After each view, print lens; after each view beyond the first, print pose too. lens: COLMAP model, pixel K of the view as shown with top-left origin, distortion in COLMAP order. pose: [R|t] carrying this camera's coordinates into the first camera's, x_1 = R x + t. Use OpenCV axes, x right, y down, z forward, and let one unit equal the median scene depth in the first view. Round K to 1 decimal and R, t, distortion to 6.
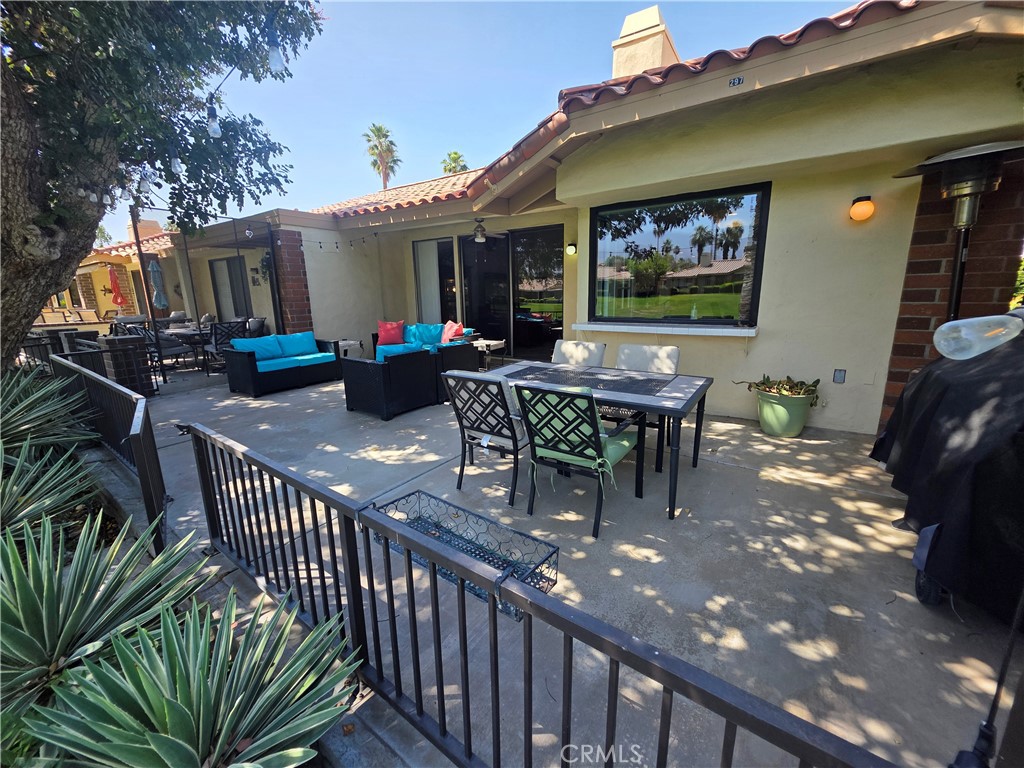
lens RADIAL K [[413.0, 0, 511.8], [0, 413.0, 382.0], [0, 0, 1]] dist [0.001347, -0.000655]
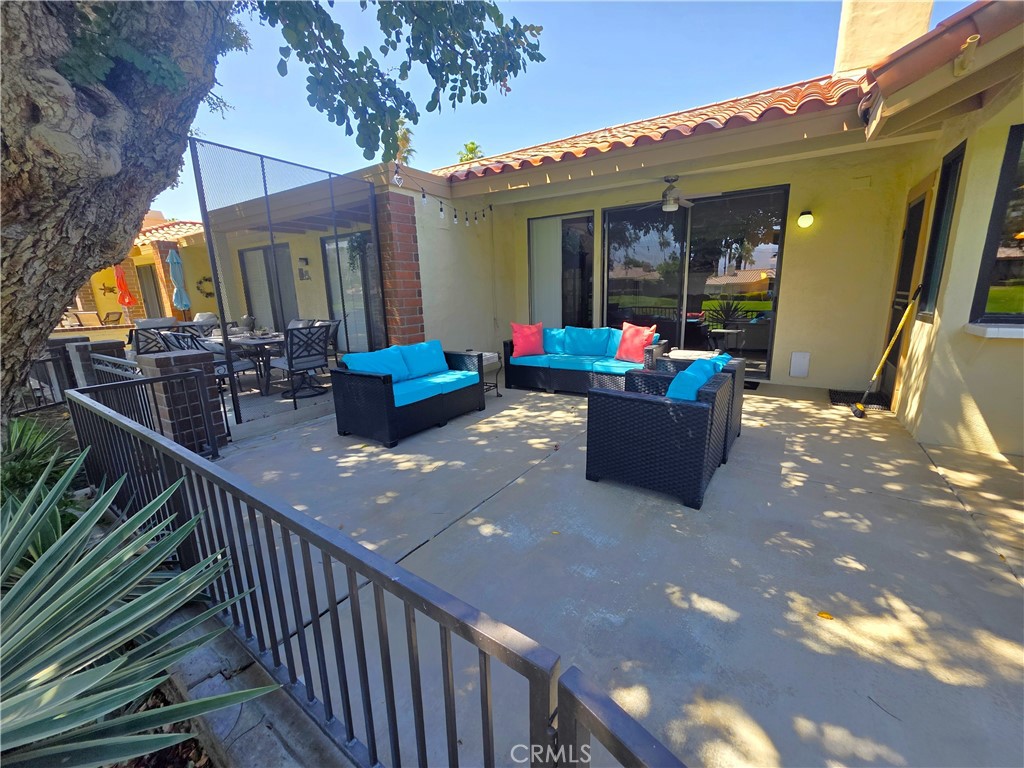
lens RADIAL K [[413.0, 0, 511.8], [0, 413.0, 382.0], [0, 0, 1]] dist [0.001347, -0.000655]
pose [[0.999814, -0.009660, 0.016684, -0.430885], [0.009649, 0.999953, 0.000709, -0.058747], [-0.016690, -0.000548, 0.999861, 0.355140]]
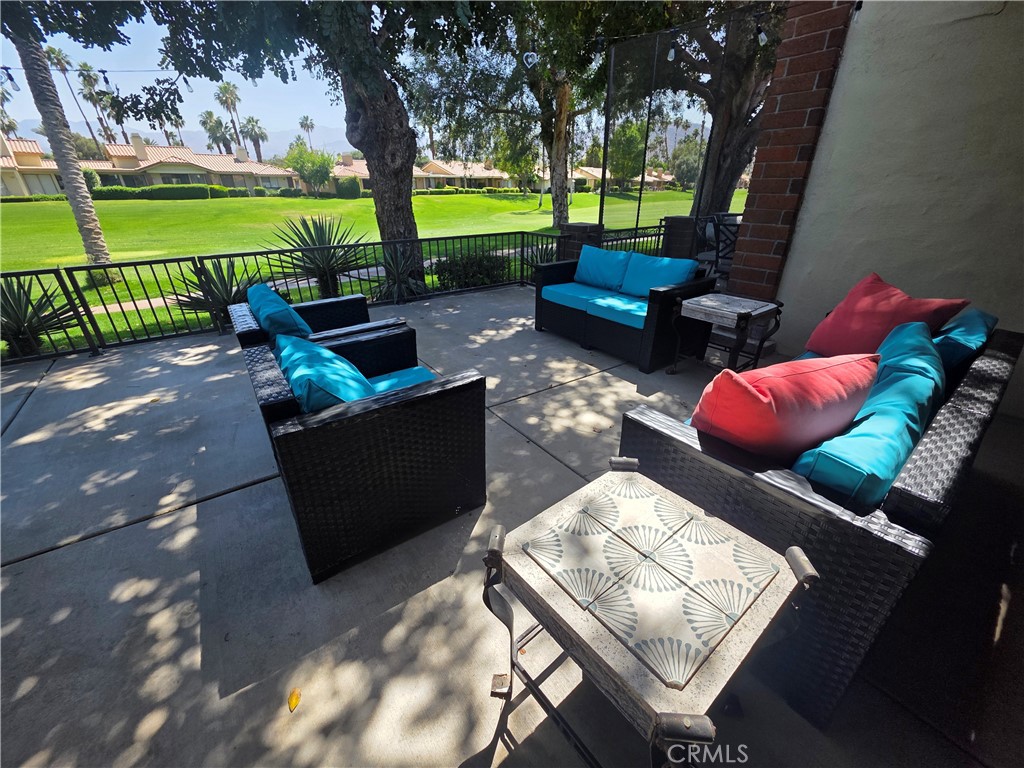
lens RADIAL K [[413.0, 0, 511.8], [0, 413.0, 382.0], [0, 0, 1]] dist [0.001347, -0.000655]
pose [[-0.318159, 0.429160, -0.845338, 0.053925], [-0.196789, 0.842355, 0.501710, -0.236704], [0.927388, 0.325977, -0.183548, 1.106711]]
